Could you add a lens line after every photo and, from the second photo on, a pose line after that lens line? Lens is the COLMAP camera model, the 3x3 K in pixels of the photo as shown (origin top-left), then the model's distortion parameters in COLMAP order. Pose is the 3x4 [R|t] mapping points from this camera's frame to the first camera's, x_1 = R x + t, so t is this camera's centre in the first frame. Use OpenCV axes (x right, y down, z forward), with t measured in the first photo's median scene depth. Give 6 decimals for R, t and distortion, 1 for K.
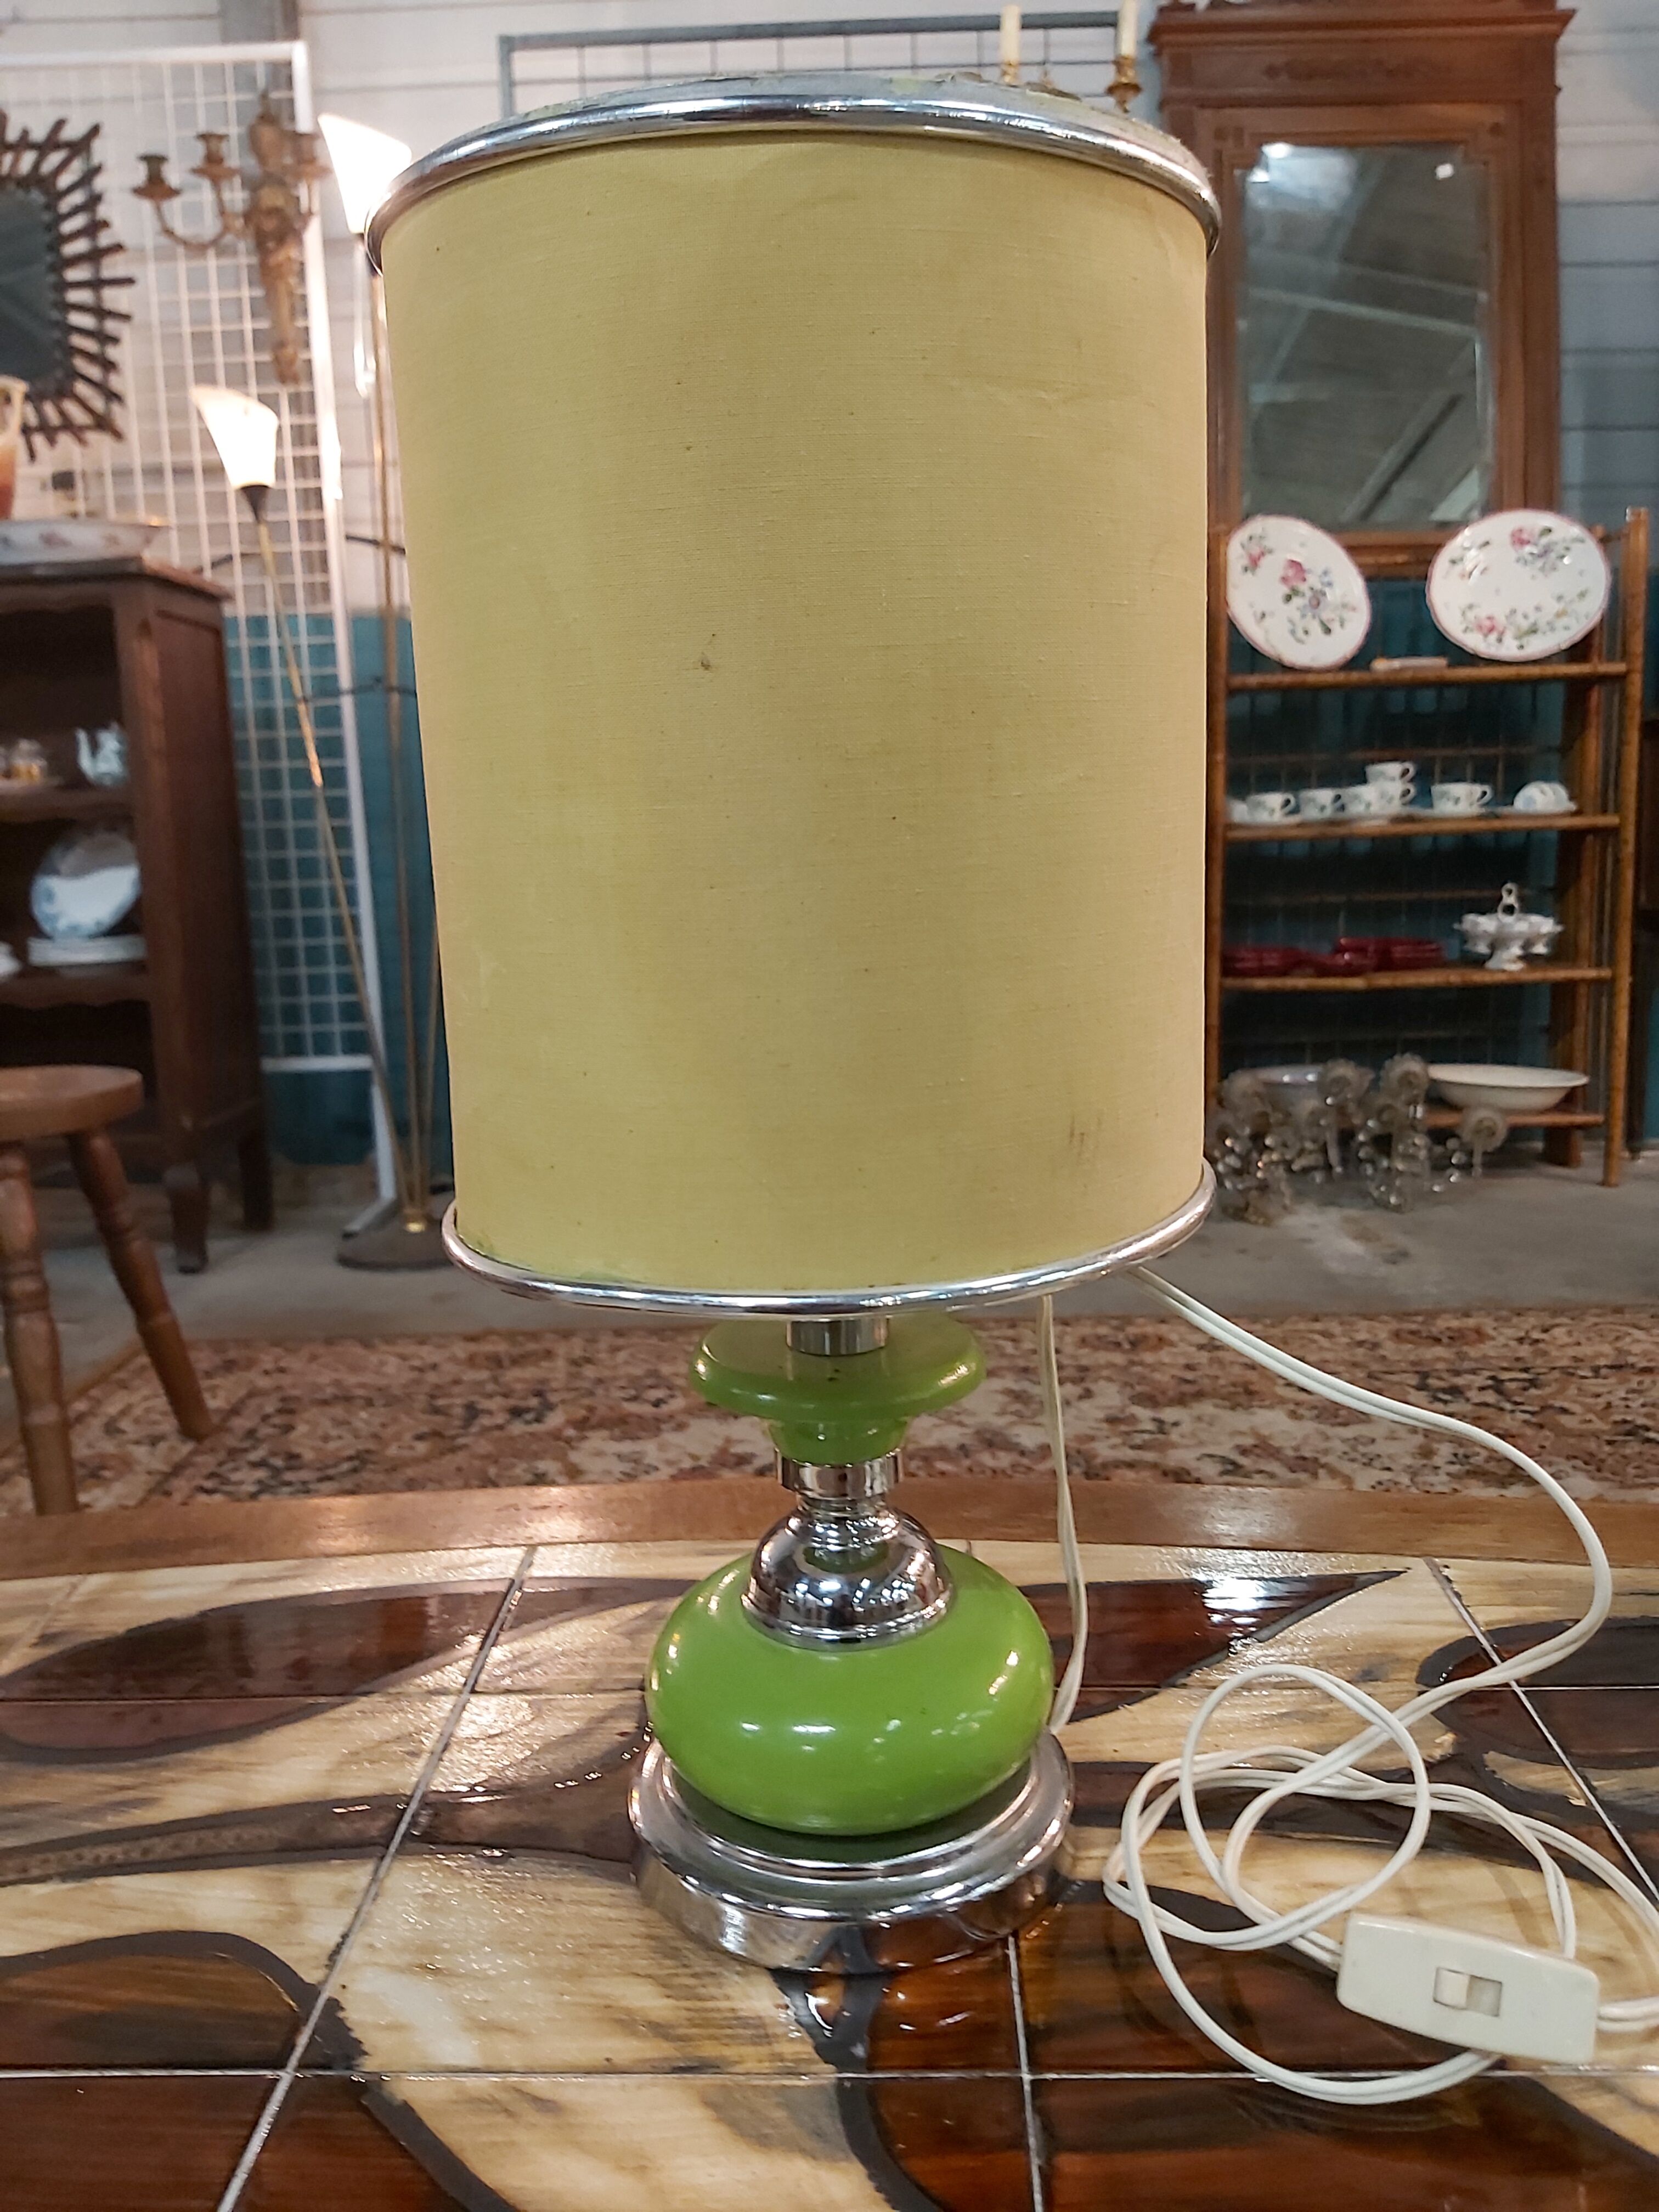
lens RADIAL K [[1677.6, 0, 829.5], [0, 1677.6, 1106.0], [0, 0, 1]] dist [0.049031, -0.125456]
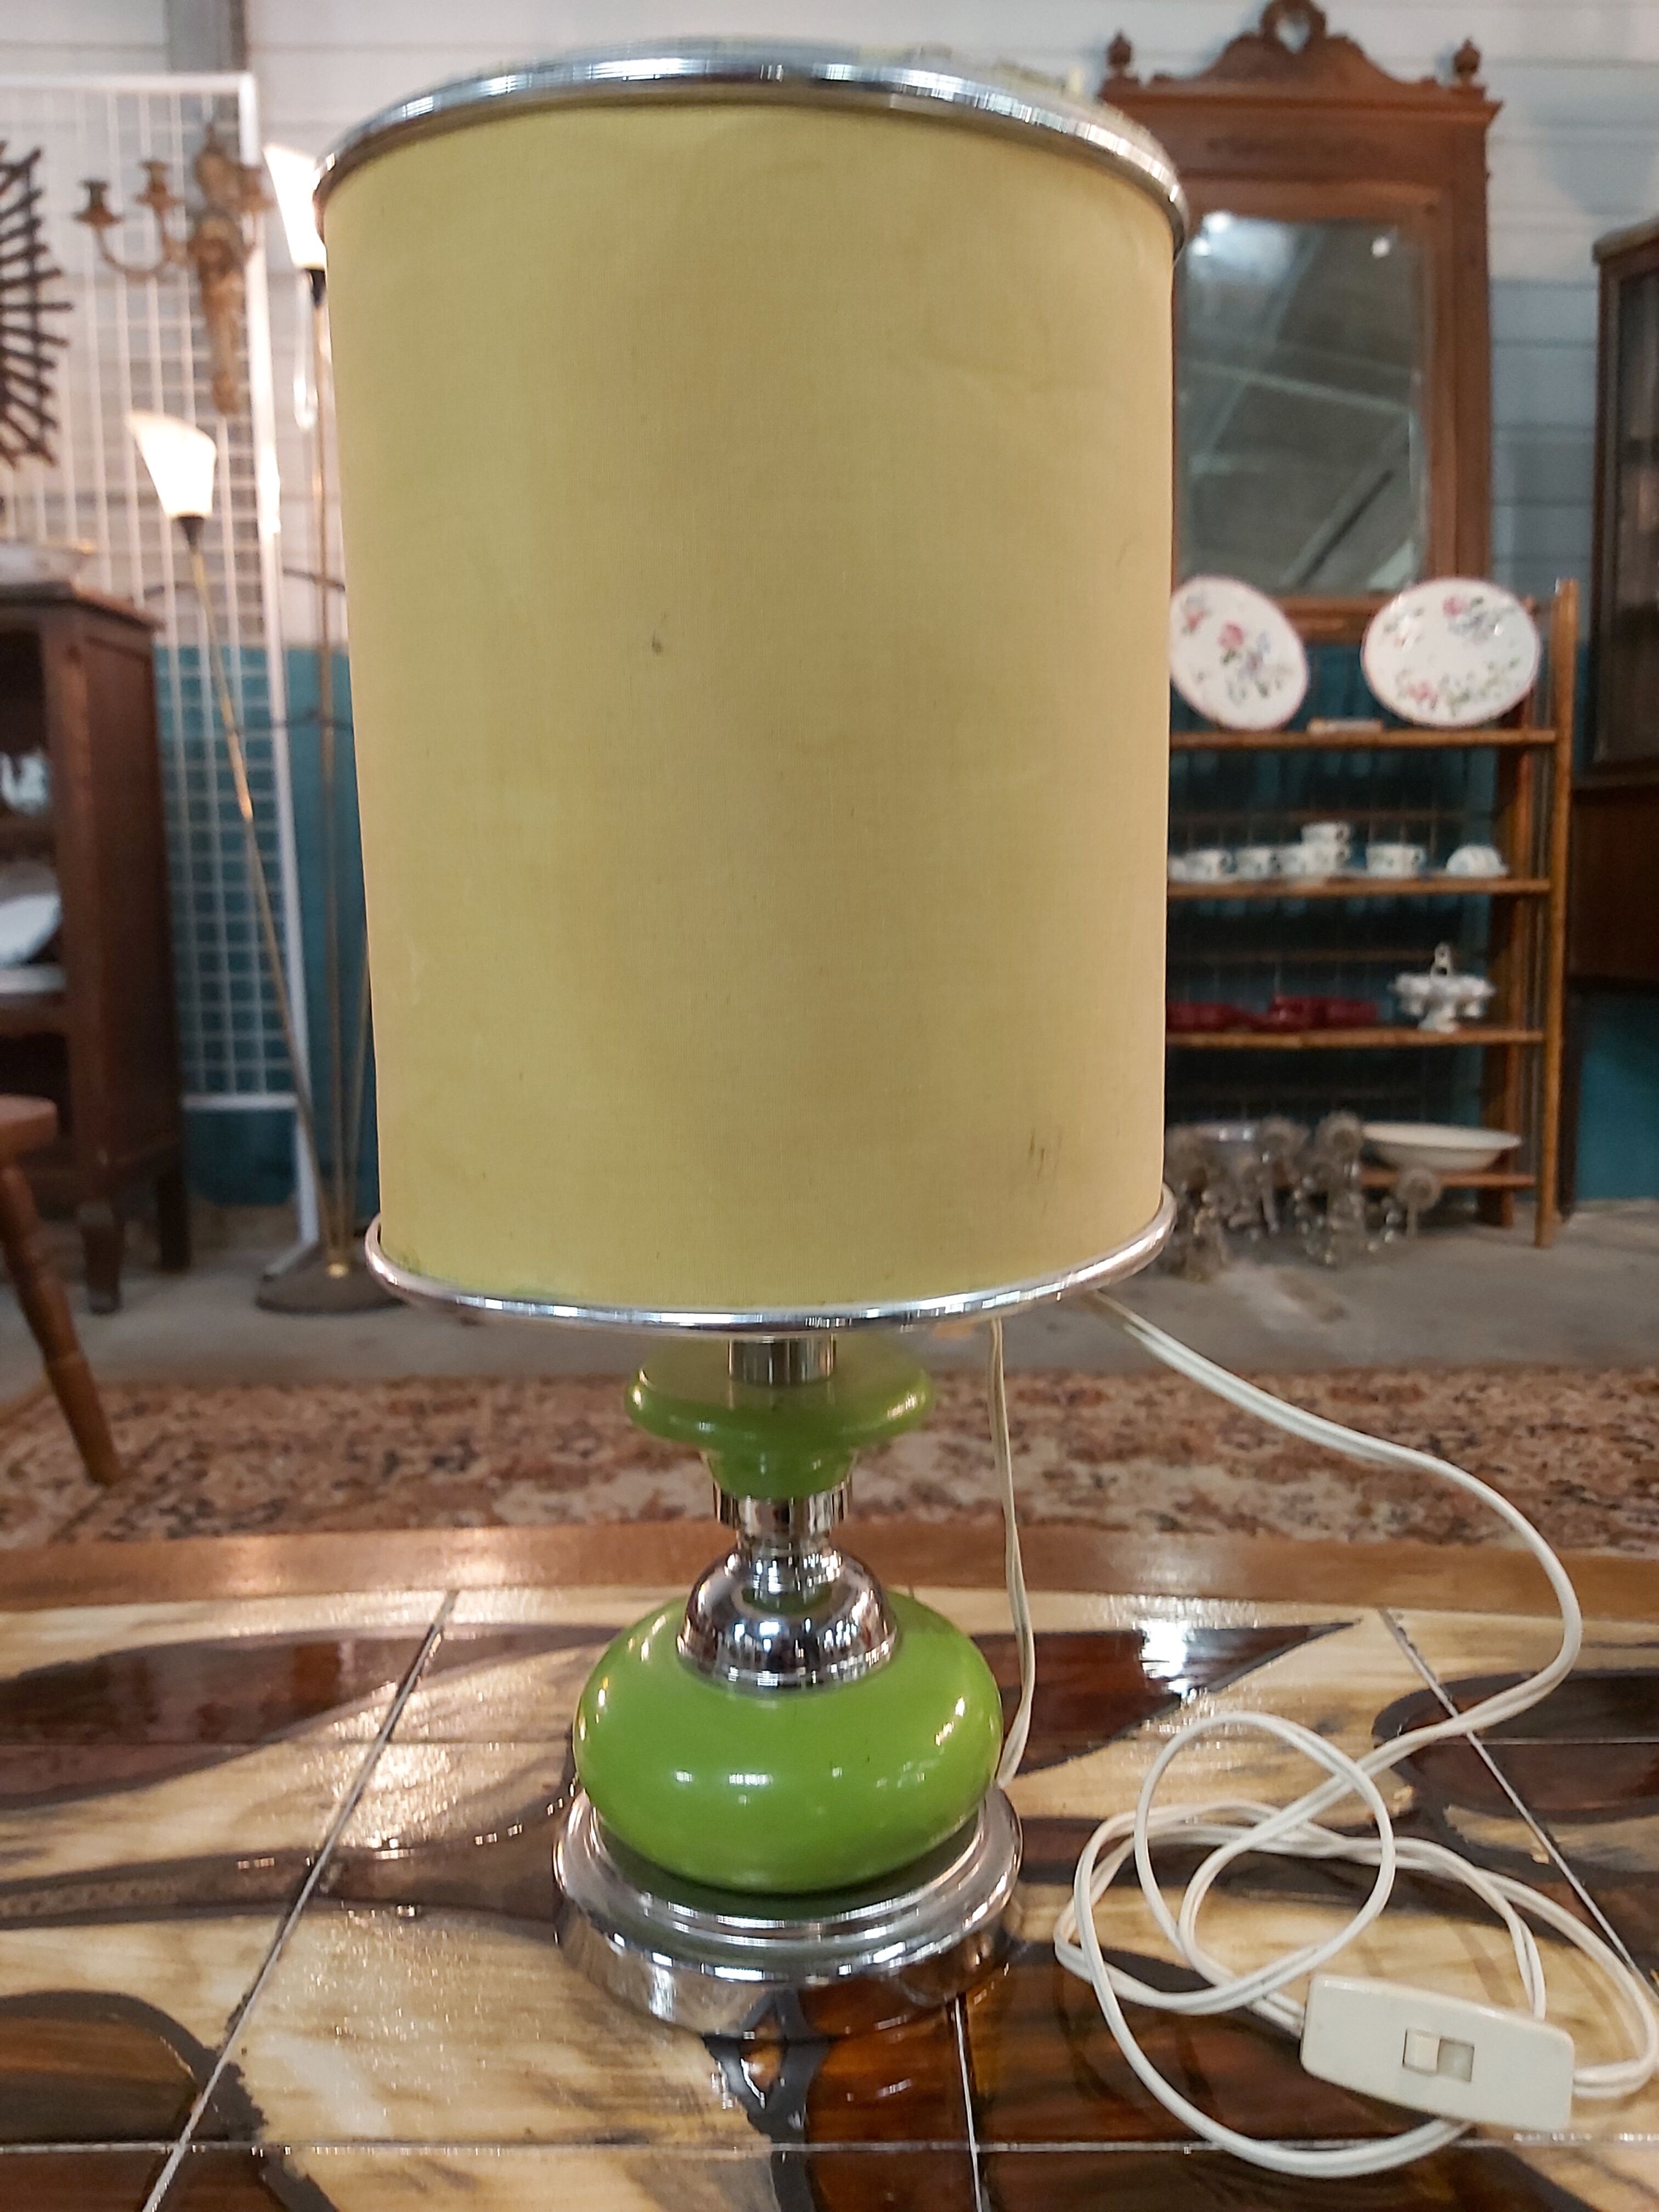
lens RADIAL K [[1687.2, 0, 821.7], [0, 1687.2, 1081.3], [0, 0, 1]] dist [0.038852, -0.117378]
pose [[0.999272, 0.017652, 0.033830, -0.002497], [-0.016044, 0.998755, -0.047241, 0.006489], [-0.034622, 0.046664, 0.998310, 0.008822]]
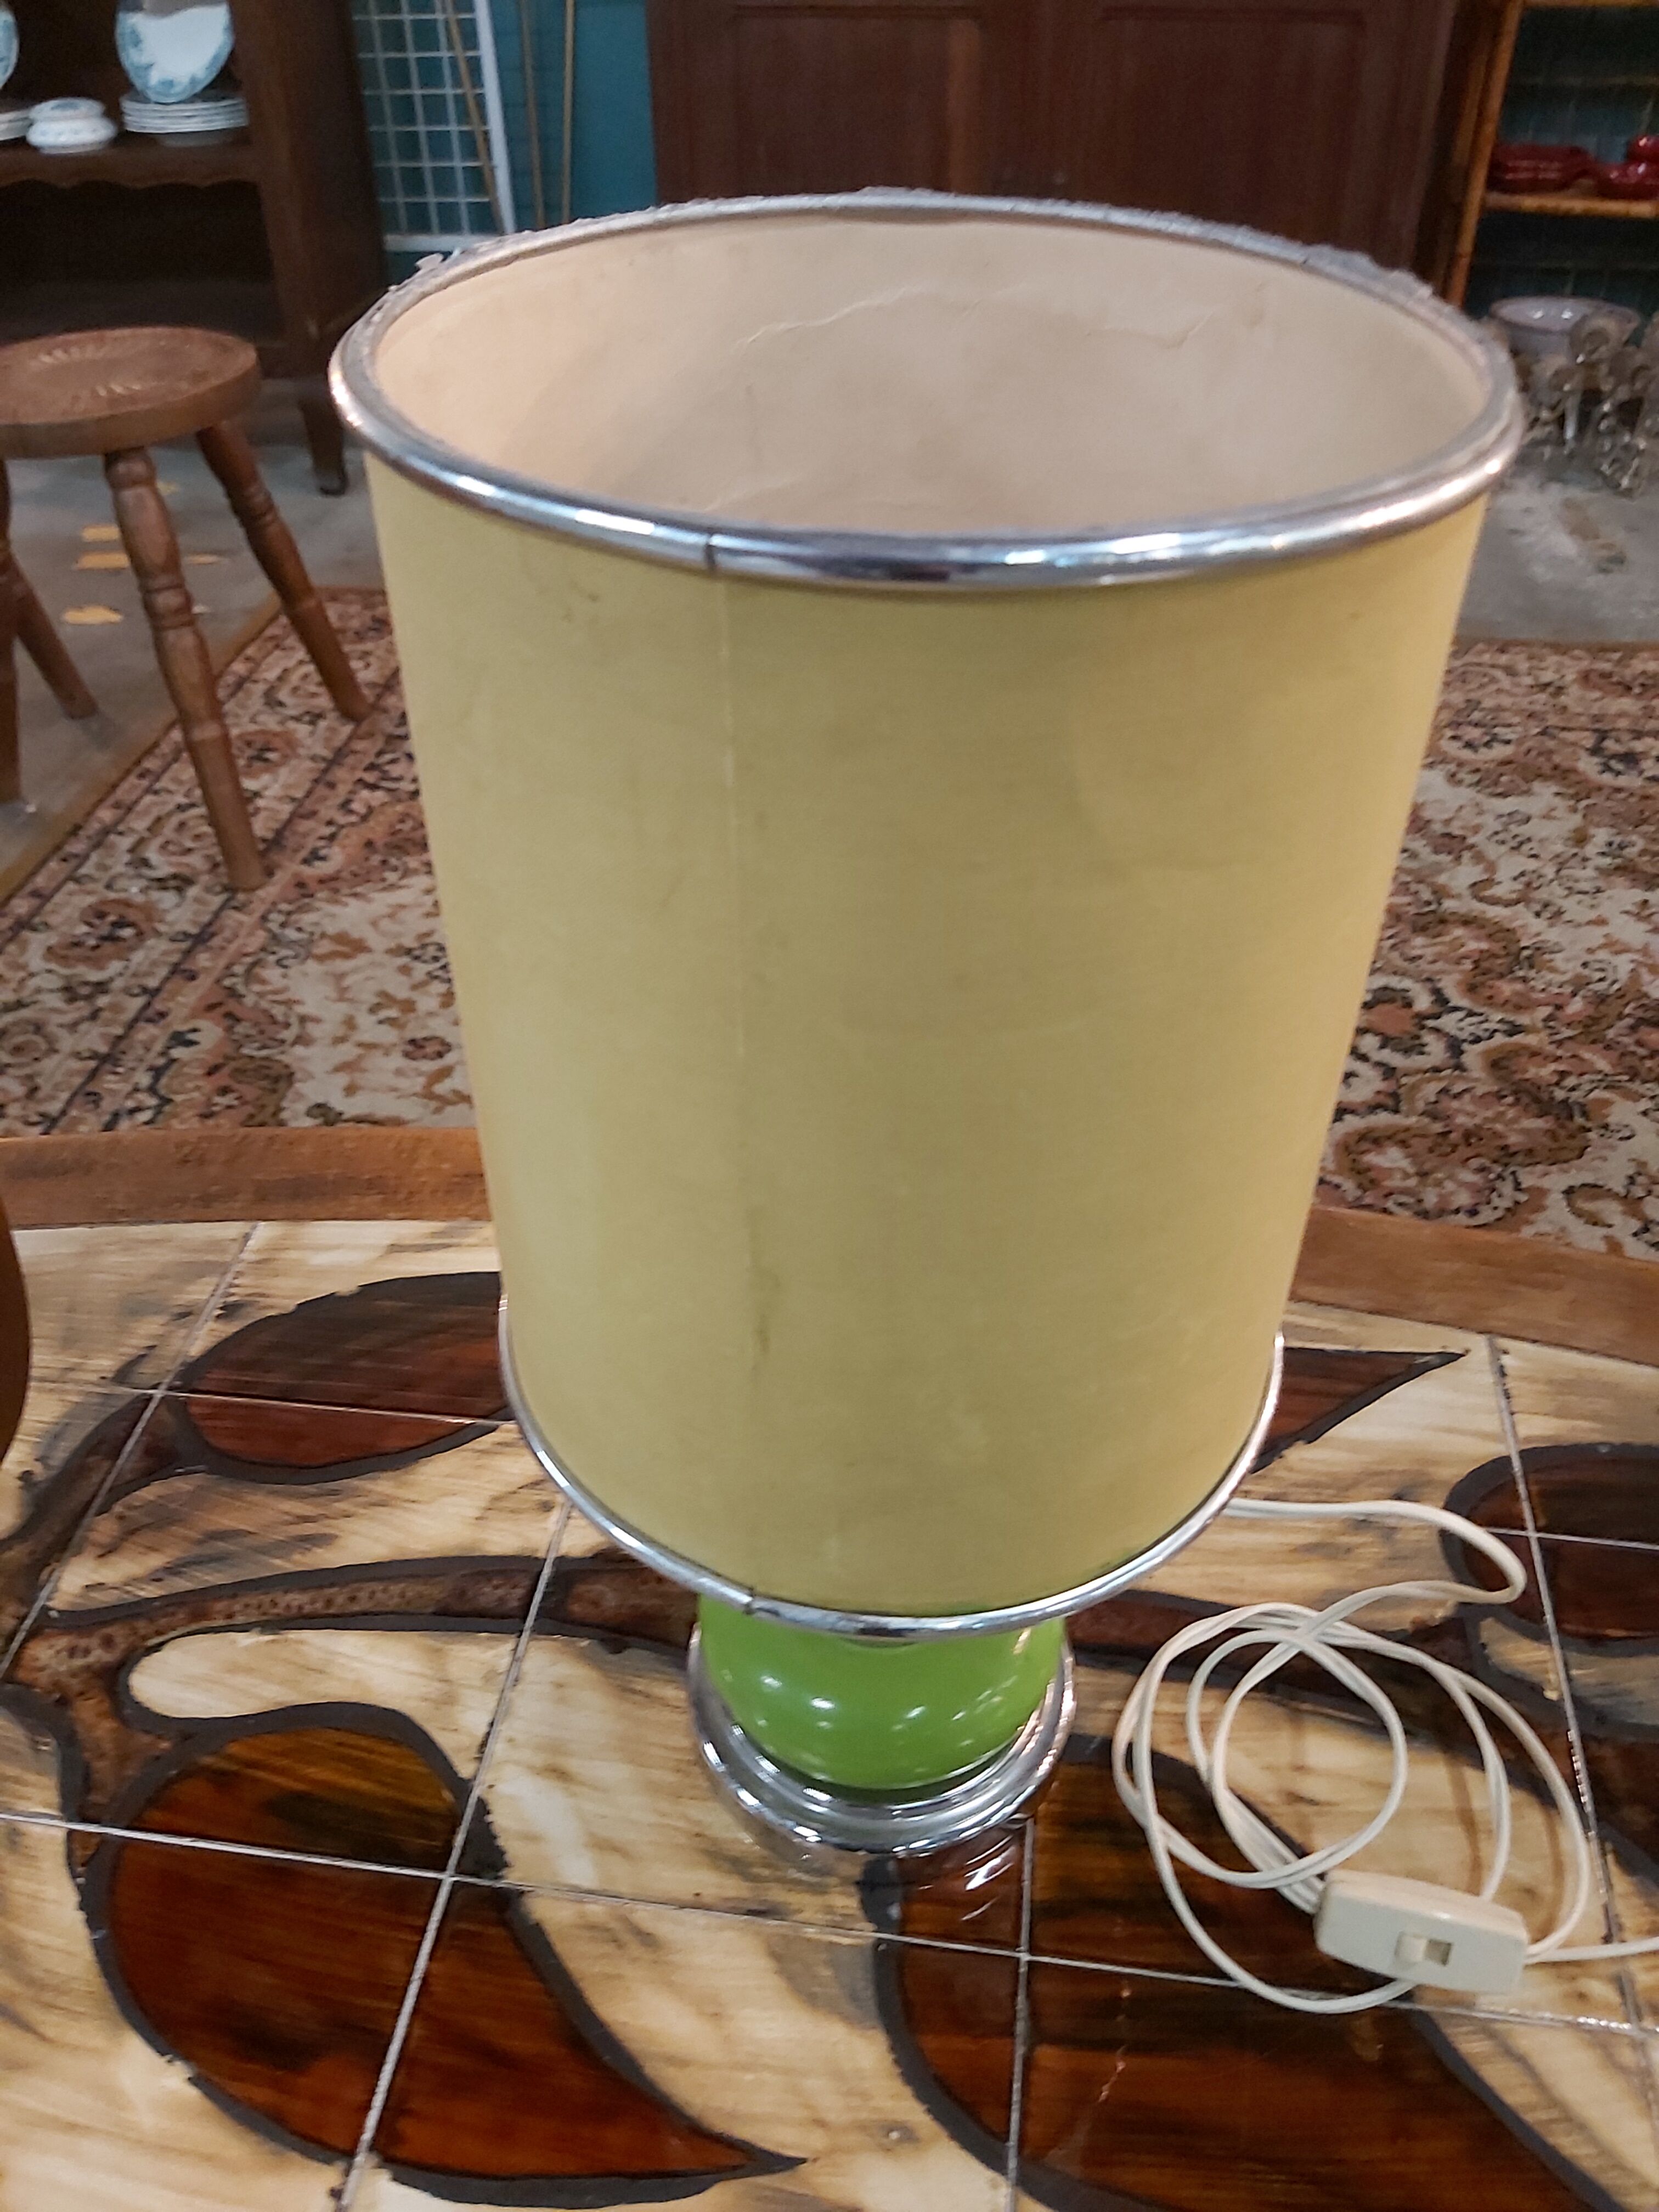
lens RADIAL K [[1685.1, 0, 840.0], [0, 1685.1, 1035.0], [0, 0, 1]] dist [0.031772, -0.063471]
pose [[0.994521, 0.079850, -0.067462, 0.002450], [-0.040019, 0.887036, 0.459963, -0.147500], [0.096569, -0.454743, 0.885372, 0.043516]]
